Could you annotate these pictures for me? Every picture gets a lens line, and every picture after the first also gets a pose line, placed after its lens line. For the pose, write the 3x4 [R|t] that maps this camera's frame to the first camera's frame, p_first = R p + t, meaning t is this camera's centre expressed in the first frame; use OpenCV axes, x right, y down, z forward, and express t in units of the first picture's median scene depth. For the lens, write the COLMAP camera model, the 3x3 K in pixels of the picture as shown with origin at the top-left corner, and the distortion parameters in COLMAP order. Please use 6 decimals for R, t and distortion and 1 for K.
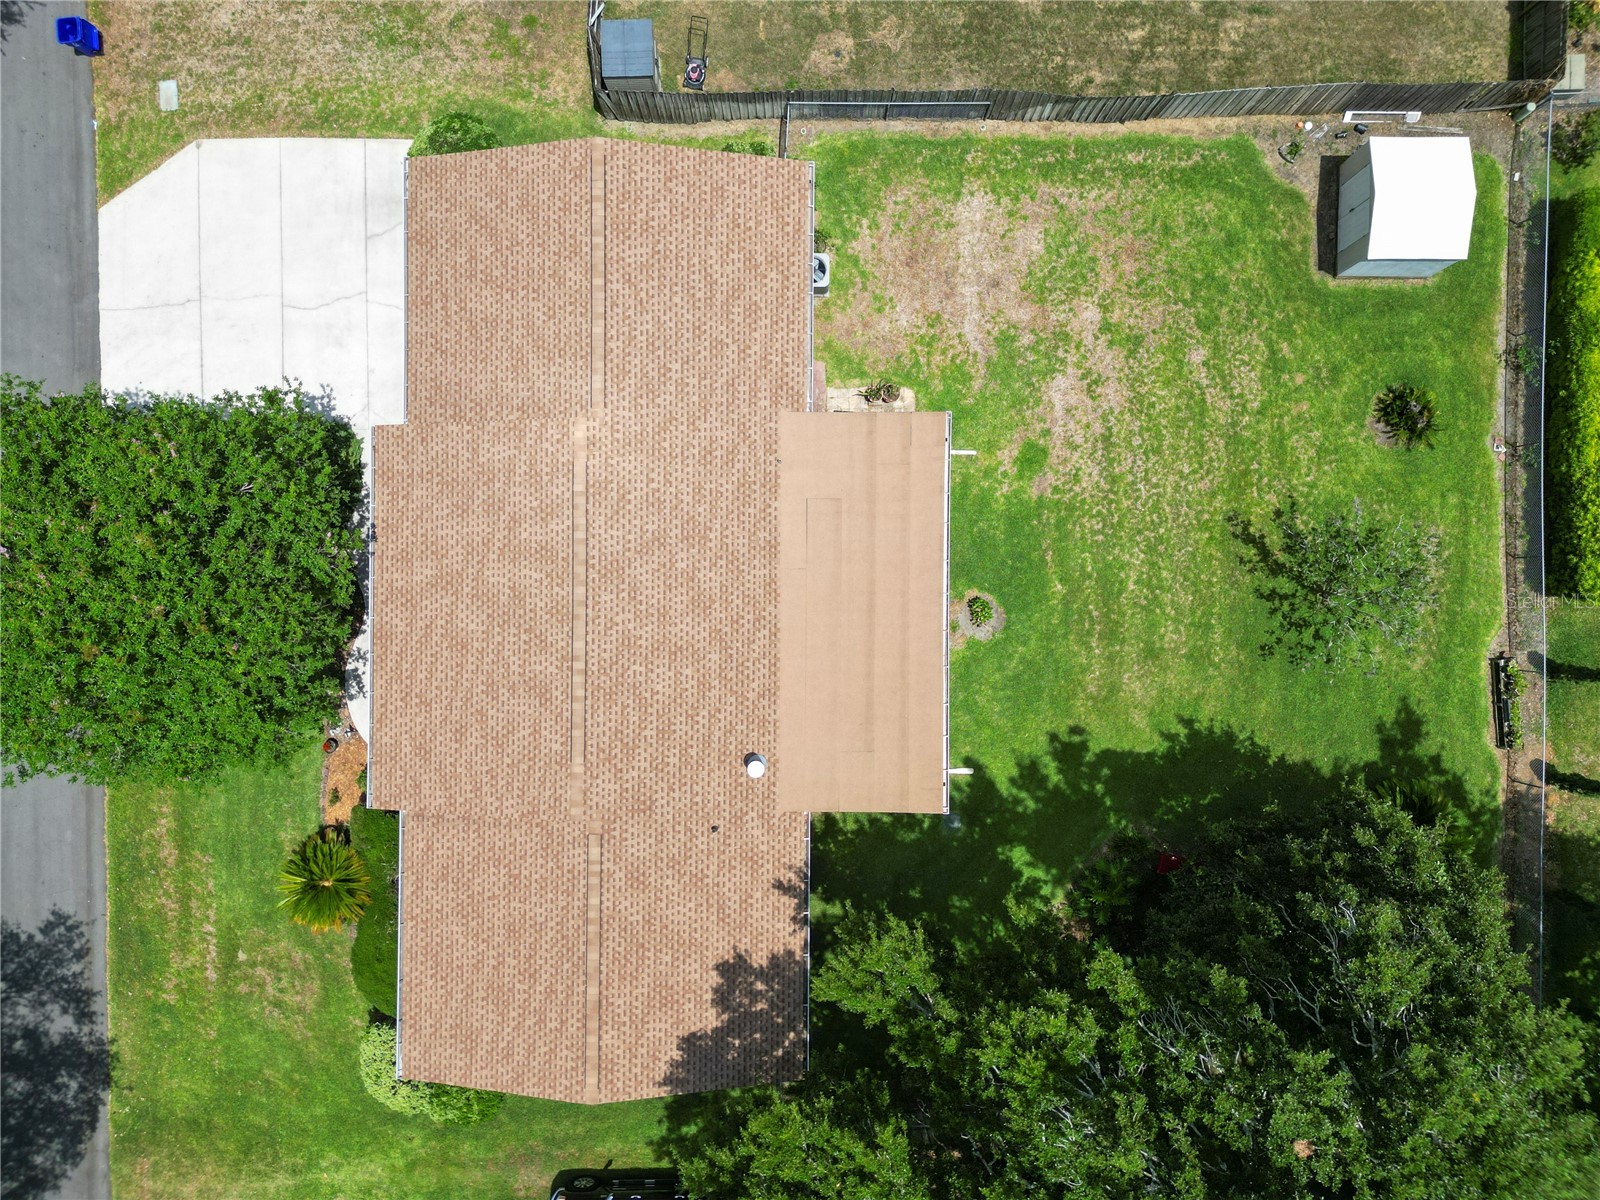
lens RADIAL K [[1118.8, 0, 799.9], [0, 1118.8, 597.7], [0, 0, 1]] dist [0.054676, -0.050732]
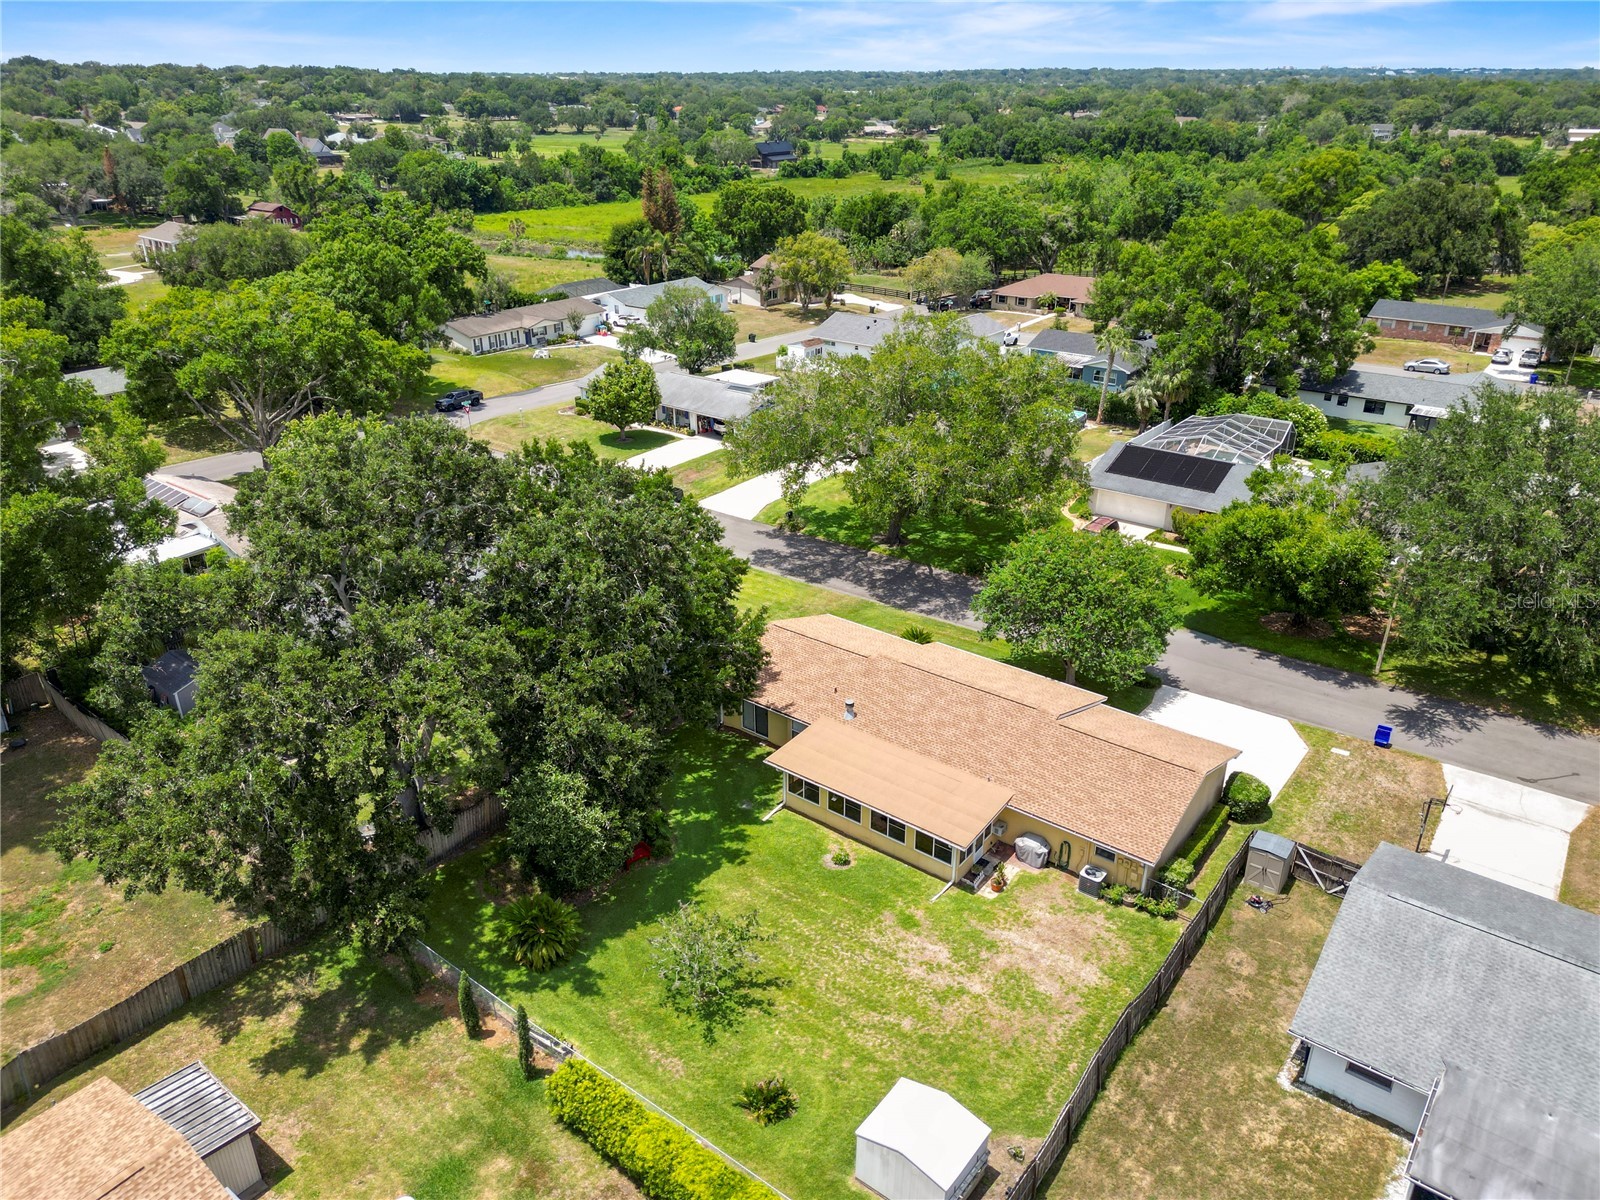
lens RADIAL K [[1118.8, 0, 797.1], [0, 1118.8, 610.6], [0, 0, 1]] dist [0.054676, -0.050732]
pose [[-0.607089, 0.342249, -0.717153, 1.182451], [-0.794597, -0.252757, 0.552023, -0.701528], [0.007664, 0.904975, 0.425396, 0.035232]]
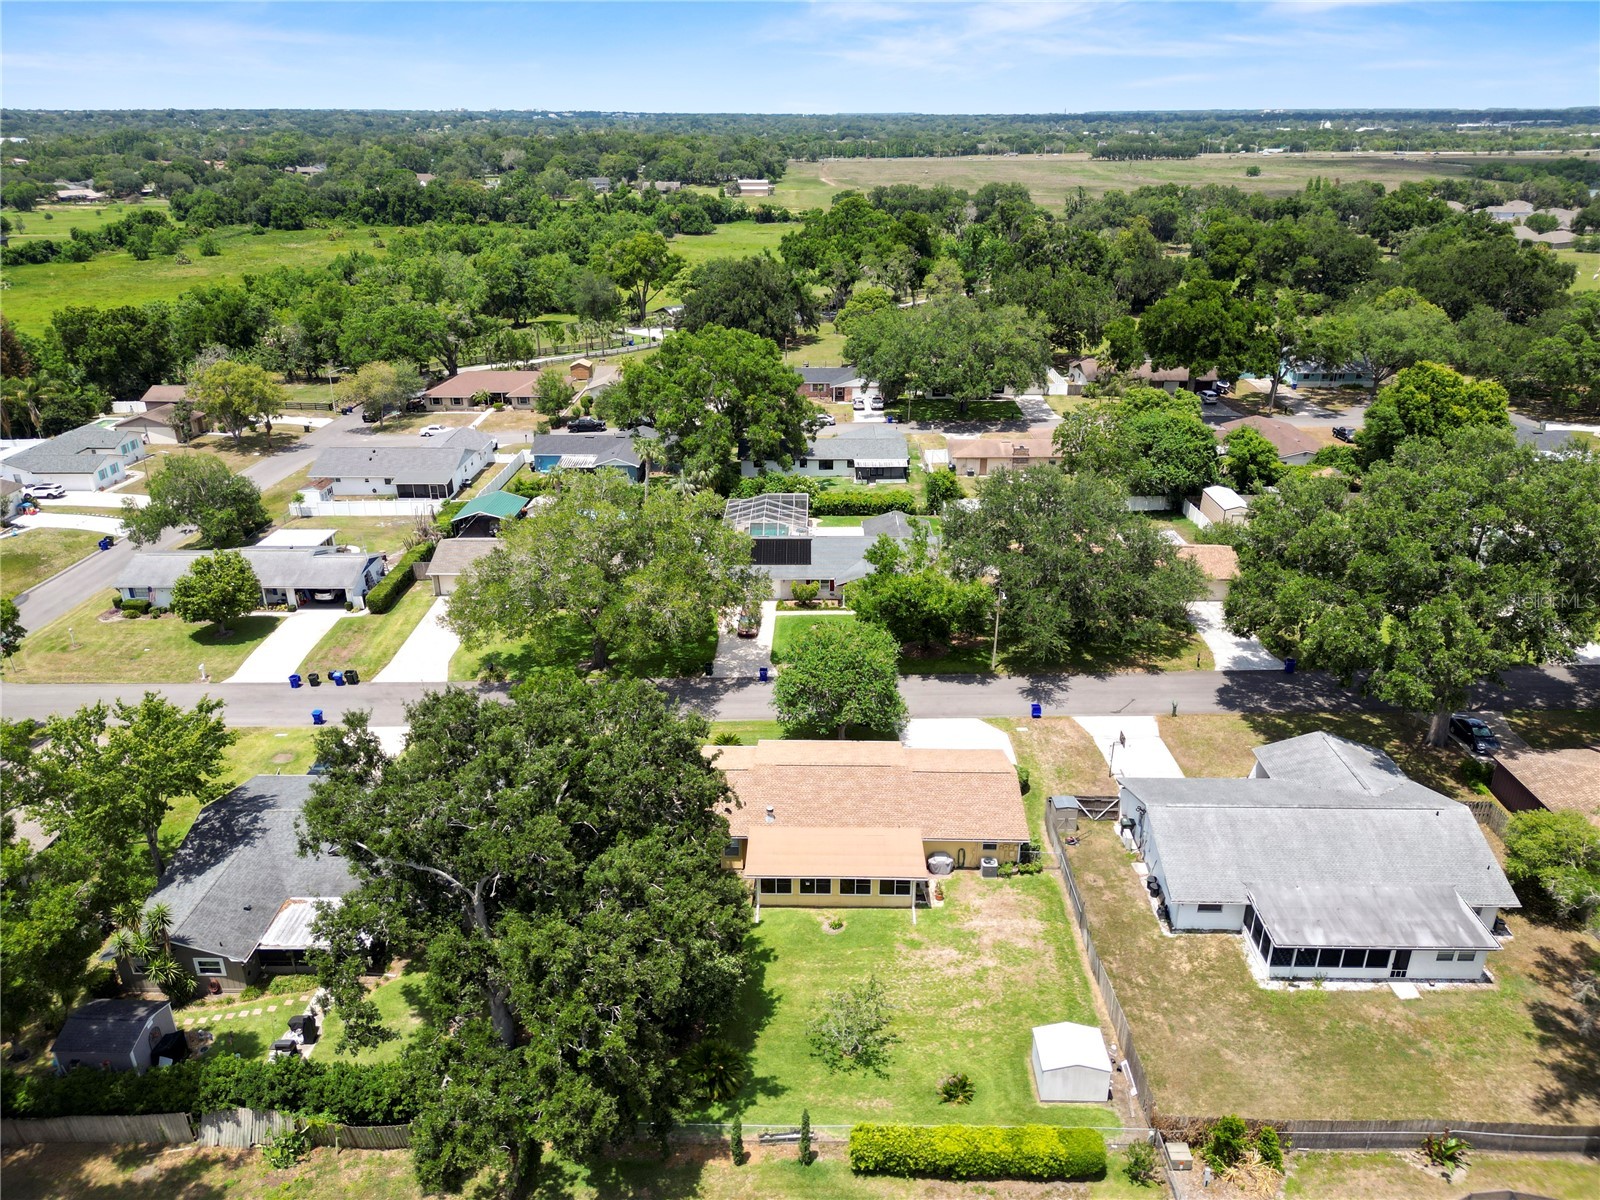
lens RADIAL K [[1118.8, 0, 798.4], [0, 1118.8, 604.0], [0, 0, 1]] dist [0.054676, -0.050732]
pose [[-0.009930, 0.400144, -0.916399, 1.789377], [-0.999907, 0.004613, 0.012849, 0.051351], [0.009369, 0.916441, 0.400061, -0.343758]]
